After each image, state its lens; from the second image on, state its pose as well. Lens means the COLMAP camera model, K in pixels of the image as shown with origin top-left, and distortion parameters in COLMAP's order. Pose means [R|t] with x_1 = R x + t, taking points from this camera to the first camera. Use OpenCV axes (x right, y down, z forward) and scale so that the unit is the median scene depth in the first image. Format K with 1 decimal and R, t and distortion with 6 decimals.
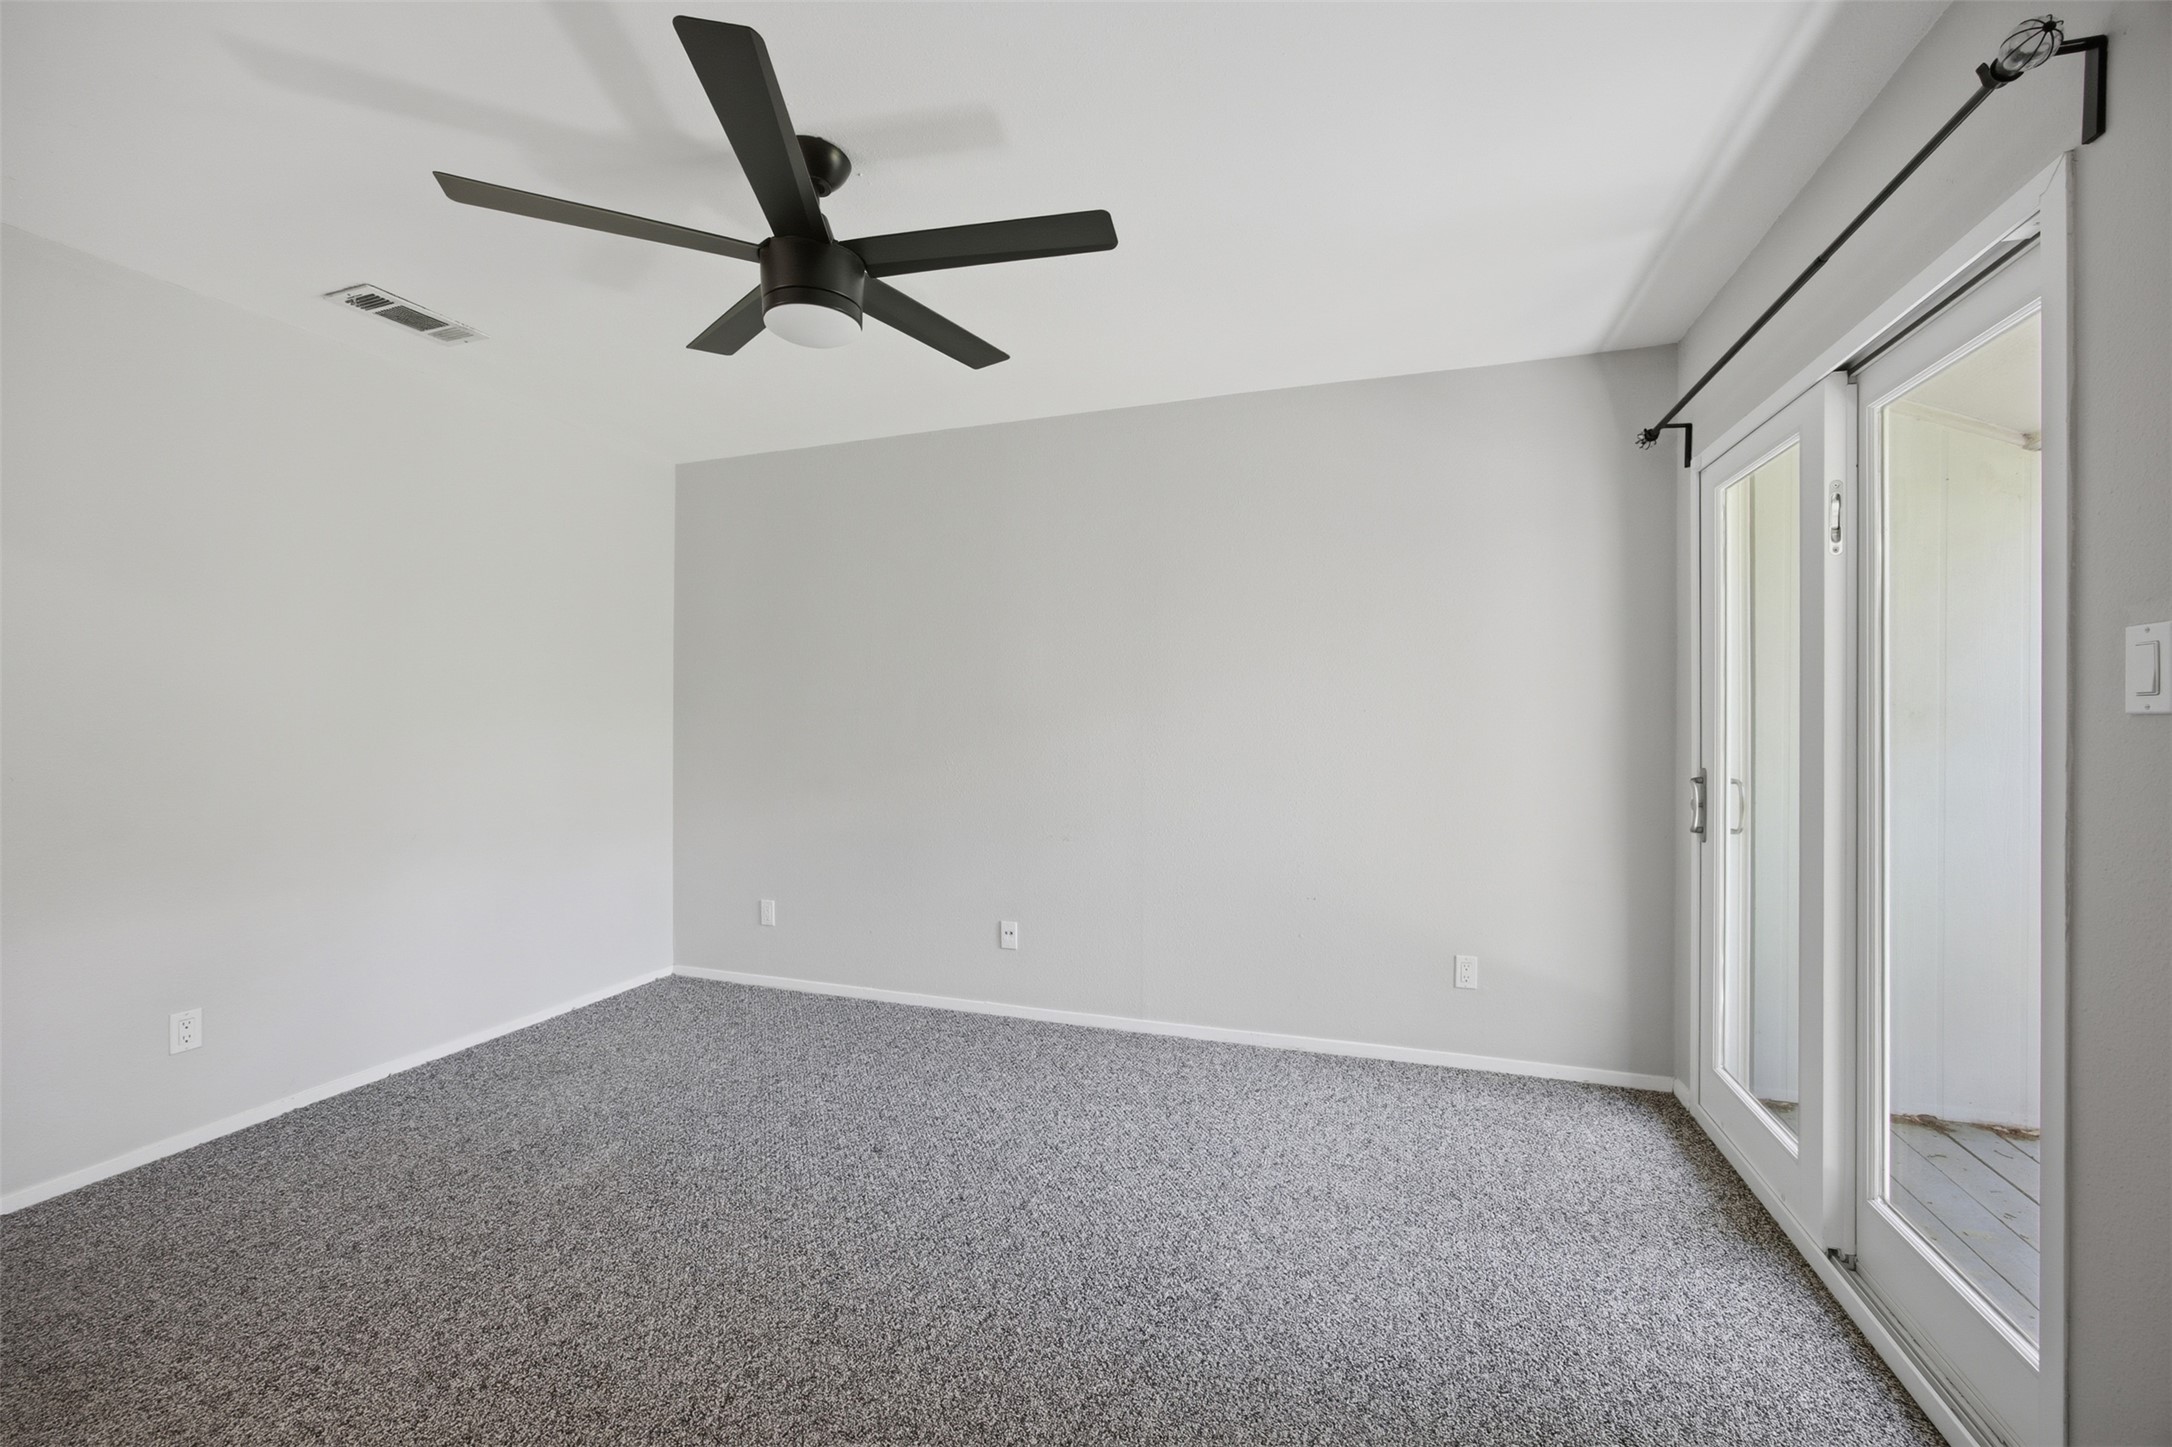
lens RADIAL K [[829.4, 0, 1104.3], [0, 829.4, 722.9], [0, 0, 1]] dist [-0.010558, 0.000016]
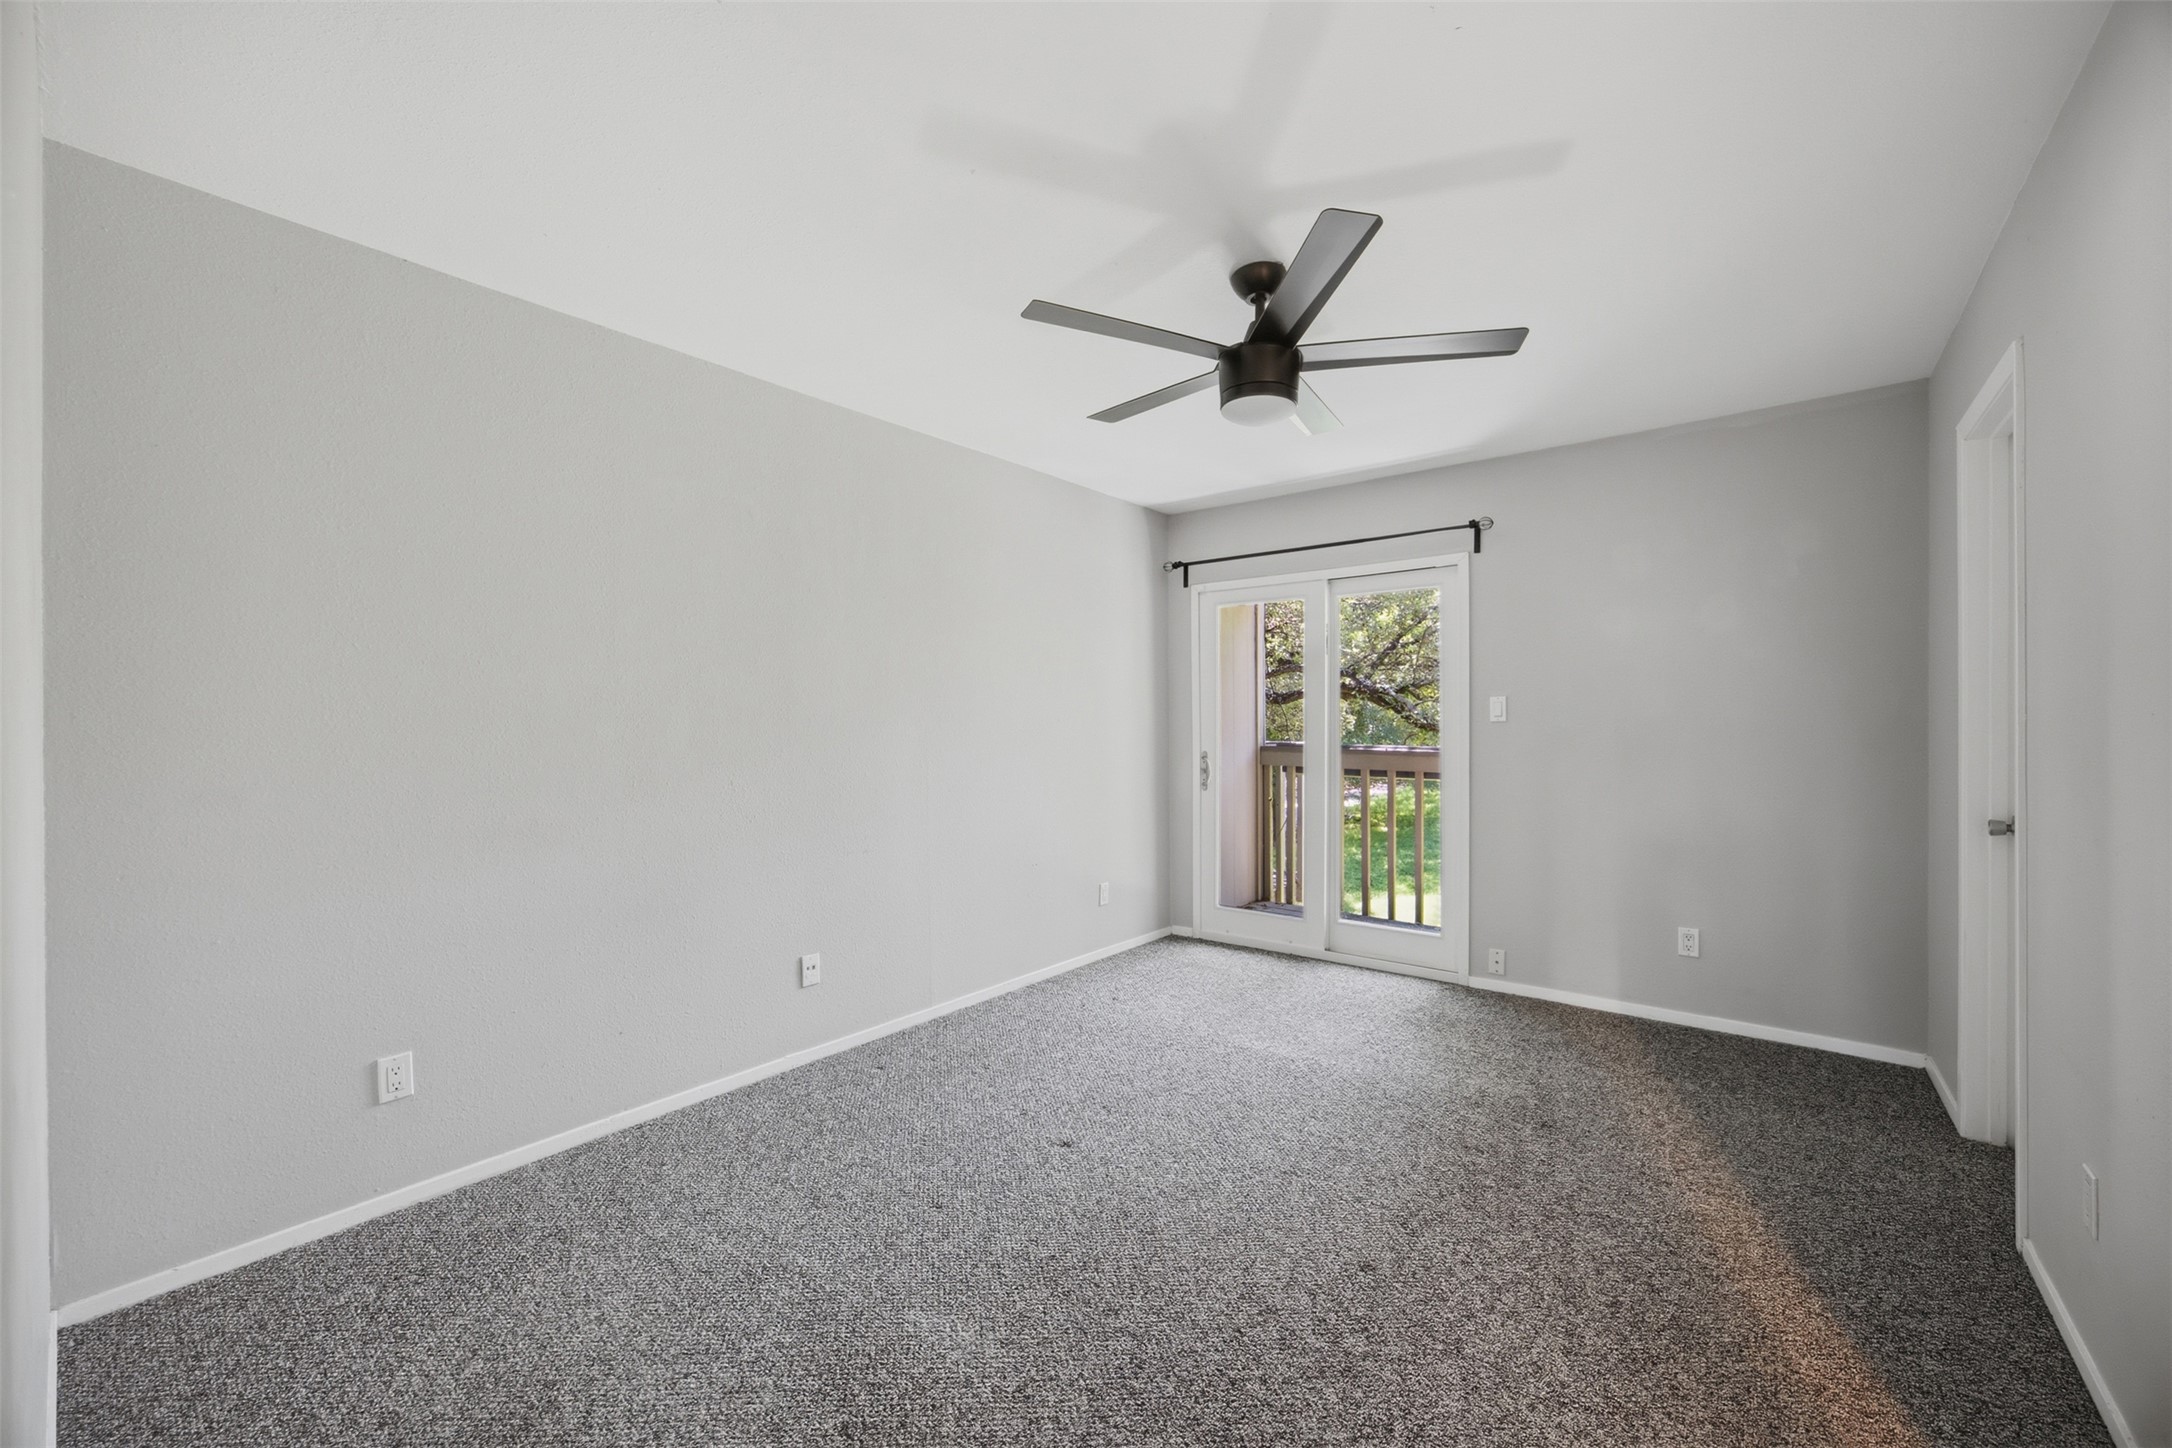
lens RADIAL K [[829.4, 0, 1104.3], [0, 829.4, 723.4], [0, 0, 1]] dist [-0.010558, 0.000016]
pose [[0.345184, 0.004986, 0.938522, -1.134056], [0.005144, 0.999961, -0.007204, 0.006157], [-0.938521, 0.007315, 0.345144, 0.558795]]
